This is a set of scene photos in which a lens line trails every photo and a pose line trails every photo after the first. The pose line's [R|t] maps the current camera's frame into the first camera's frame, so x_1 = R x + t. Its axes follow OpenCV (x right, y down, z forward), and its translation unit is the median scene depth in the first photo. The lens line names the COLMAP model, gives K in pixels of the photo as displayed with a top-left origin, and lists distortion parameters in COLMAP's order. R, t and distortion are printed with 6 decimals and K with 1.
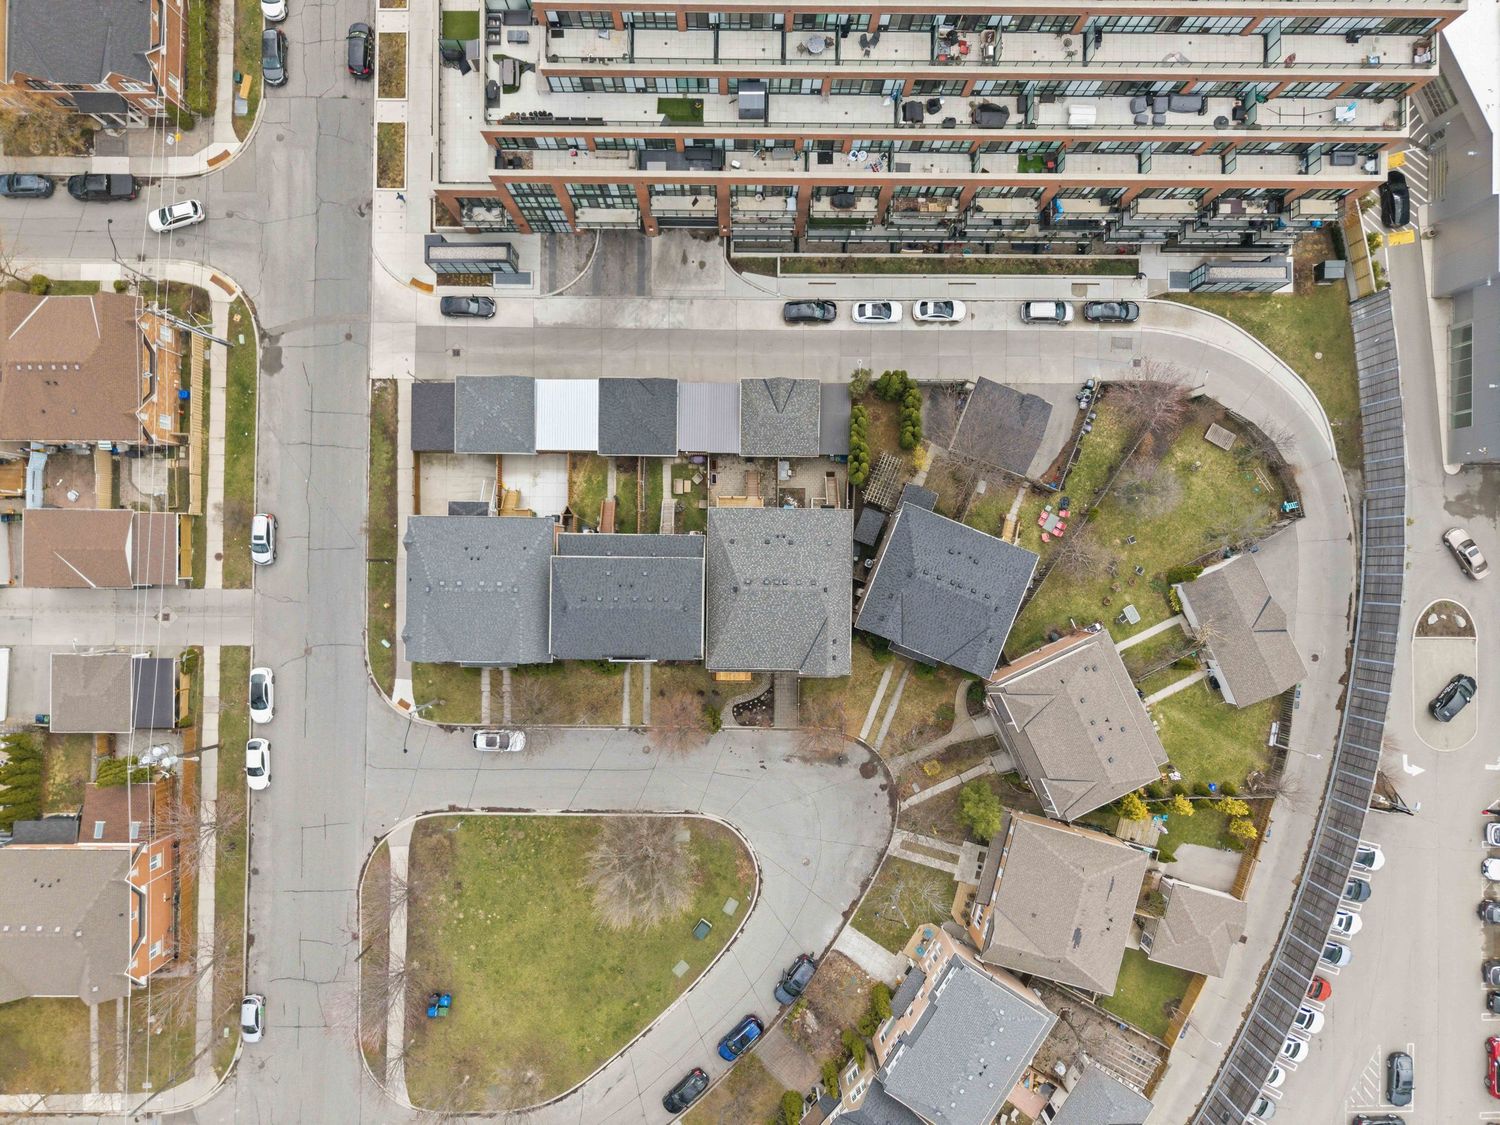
lens RADIAL K [[1005.8, 0, 741.7], [0, 1005.8, 569.3], [0, 0, 1]] dist [0.036791, -0.028342]
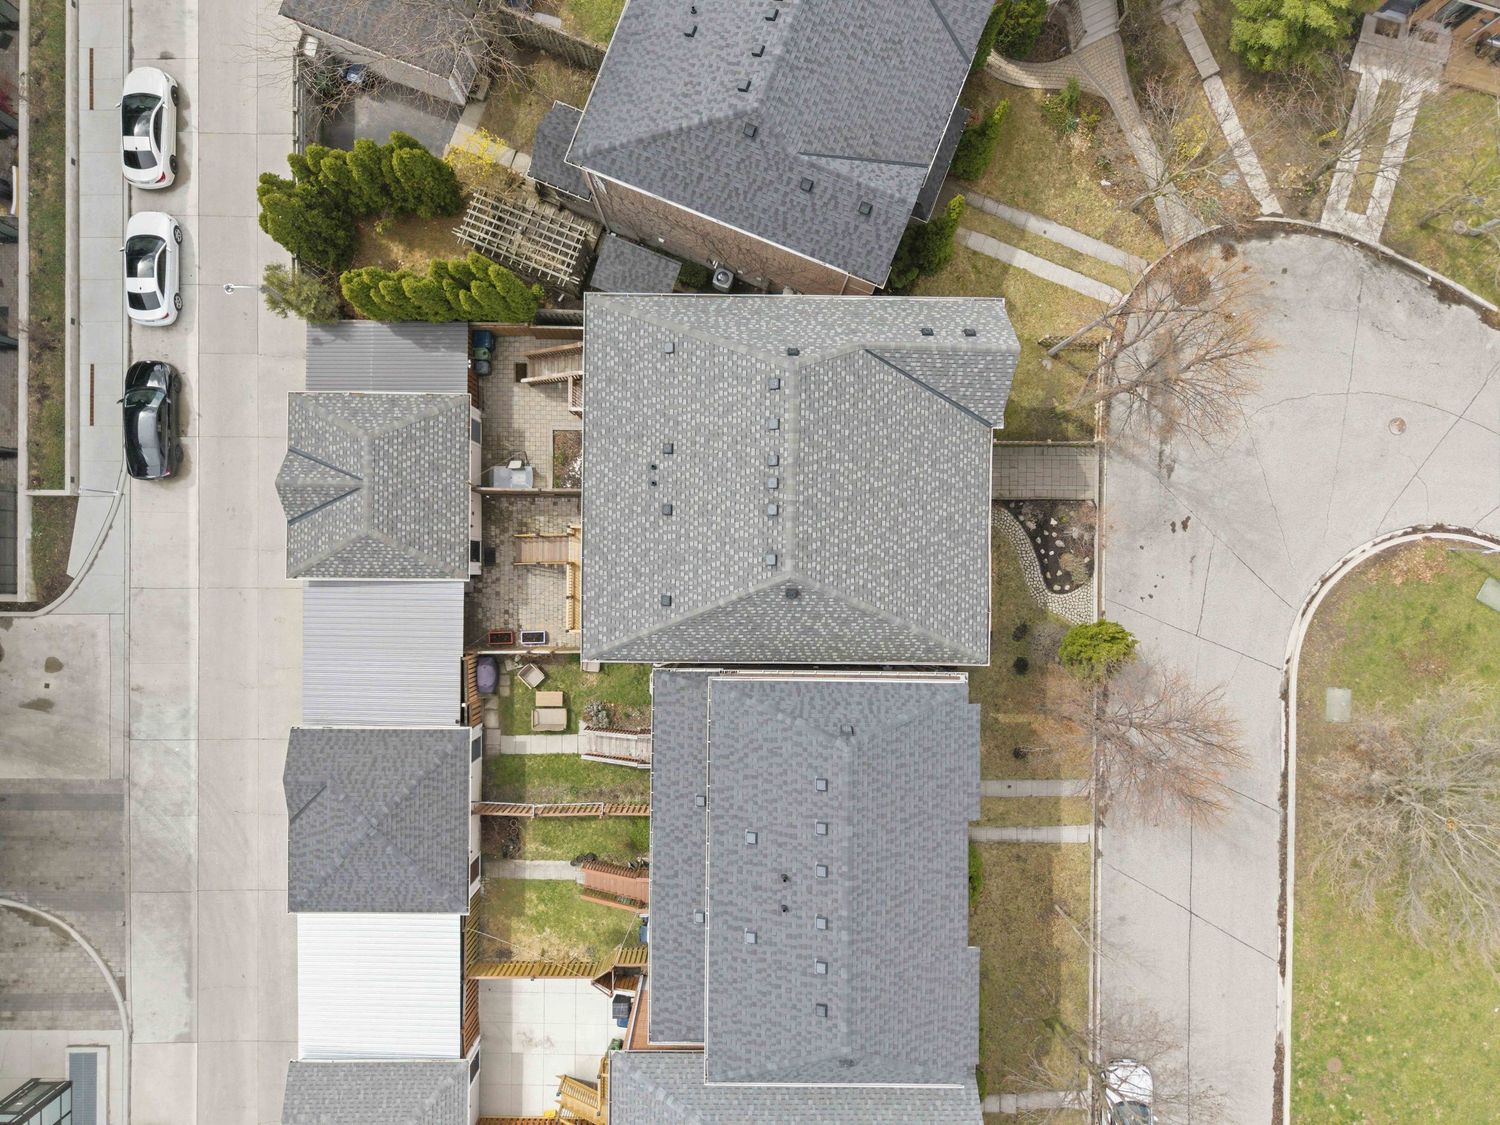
lens RADIAL K [[1005.8, 0, 752.3], [0, 1005.8, 559.2], [0, 0, 1]] dist [0.036791, -0.028342]
pose [[-0.003857, -0.999984, 0.004177, 0.004575], [0.999884, -0.003794, 0.014784, -0.000315], [-0.014768, 0.004234, 0.999882, 0.557444]]
